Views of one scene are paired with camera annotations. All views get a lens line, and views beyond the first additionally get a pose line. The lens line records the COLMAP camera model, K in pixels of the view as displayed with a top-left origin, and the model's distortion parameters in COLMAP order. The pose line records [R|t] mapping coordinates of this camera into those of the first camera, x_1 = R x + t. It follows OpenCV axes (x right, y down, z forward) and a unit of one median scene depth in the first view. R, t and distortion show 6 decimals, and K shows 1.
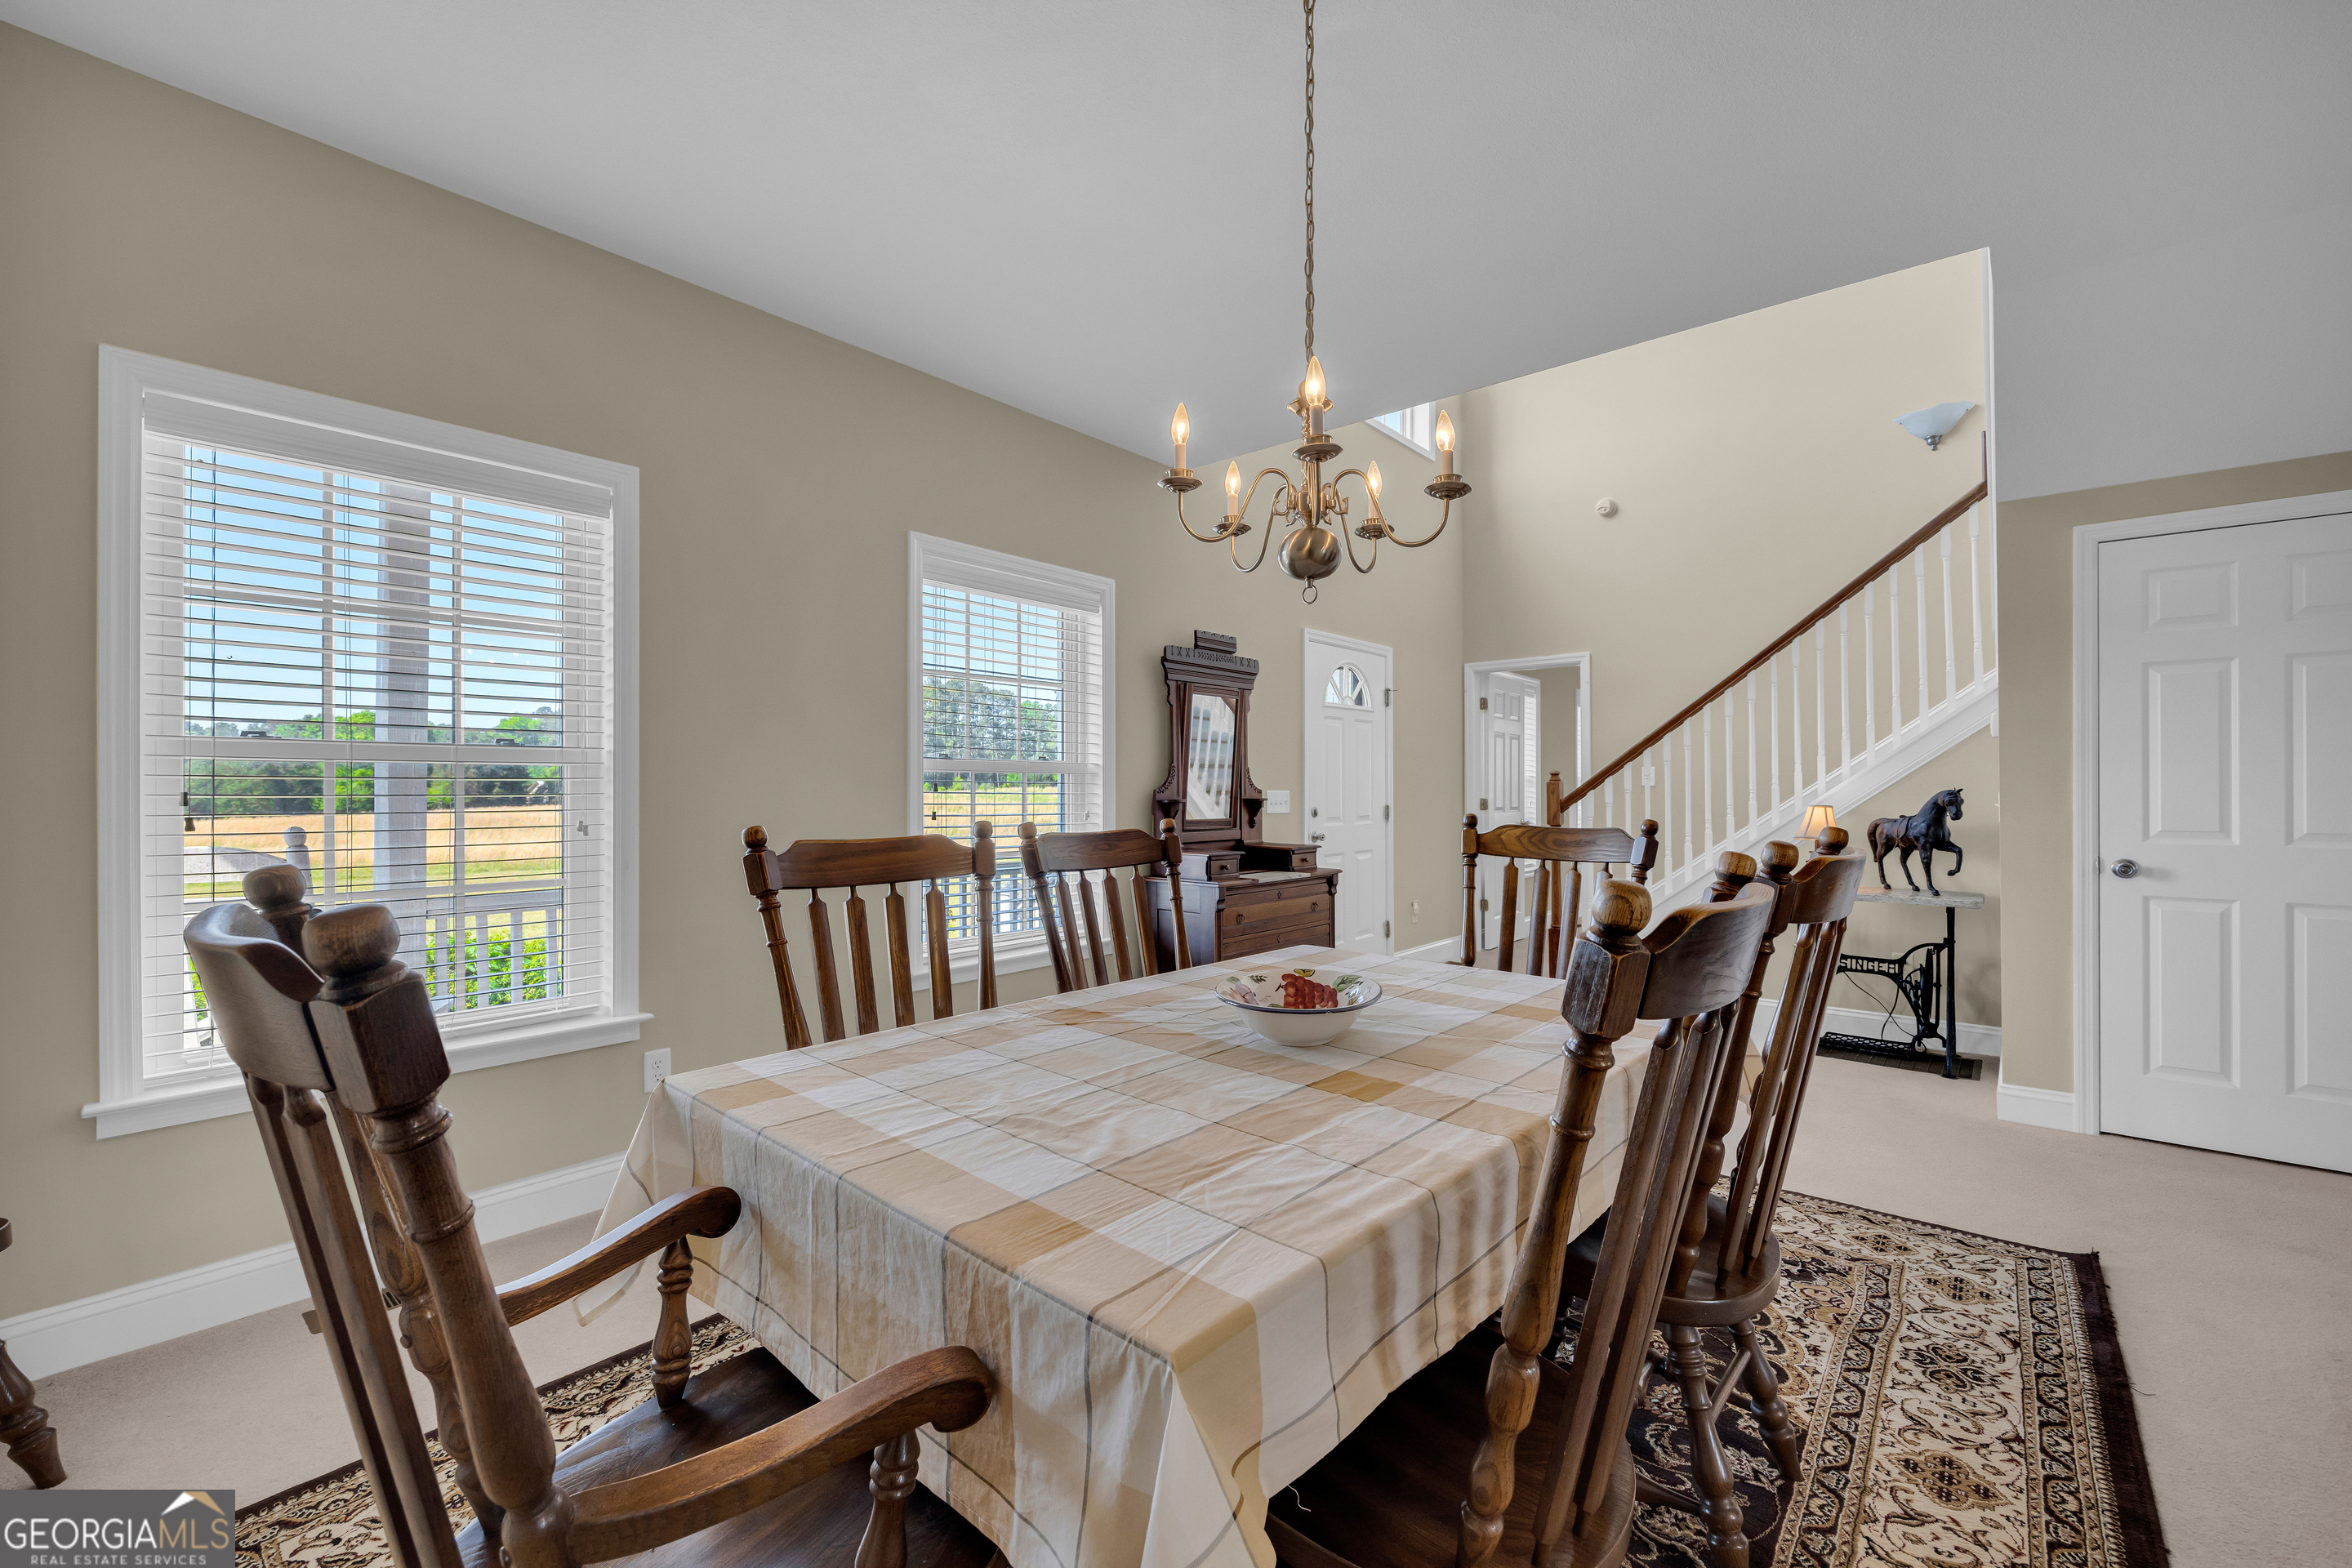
lens RADIAL K [[953.3, 0, 1190.9], [0, 953.3, 787.4], [0, 0, 1]] dist [-0.004661, 0.000236]
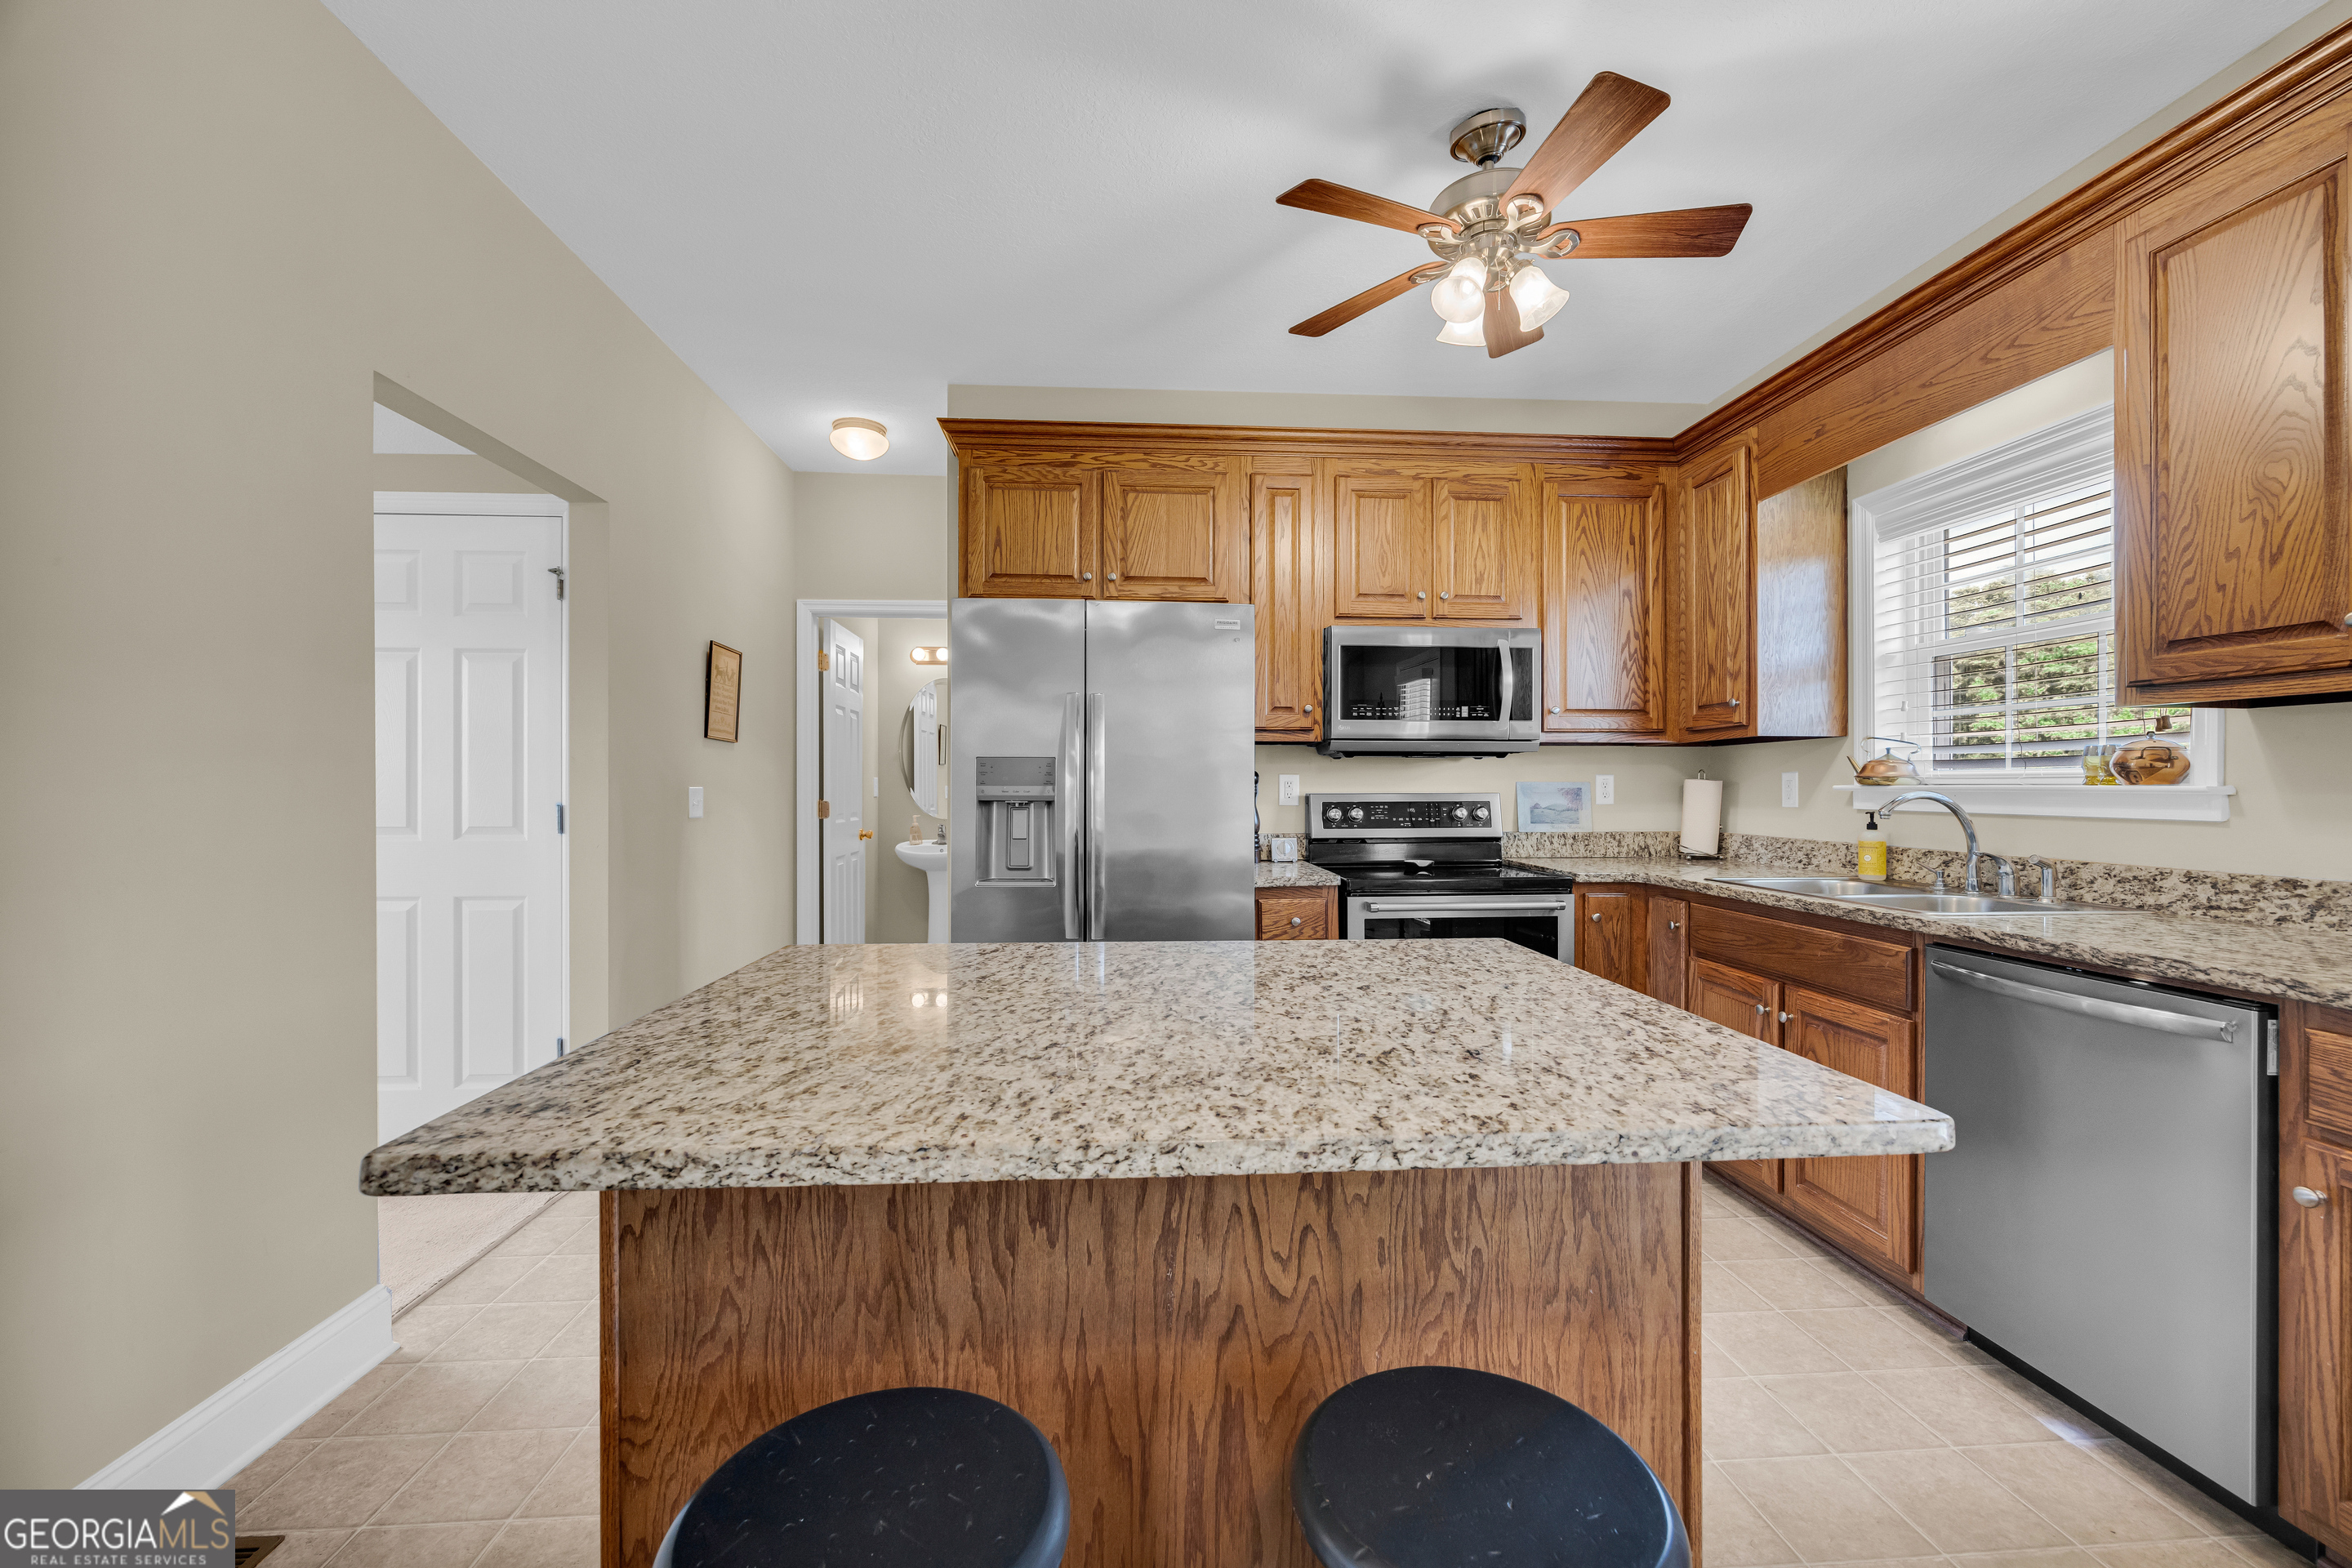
lens RADIAL K [[953.3, 0, 1177.9], [0, 953.3, 784.5], [0, 0, 1]] dist [-0.004661, 0.000236]
pose [[0.719184, 0.001859, 0.694817, 1.010304], [0.000232, 0.999996, -0.002916, 0.005277], [-0.694820, 0.002258, 0.719180, -0.244451]]
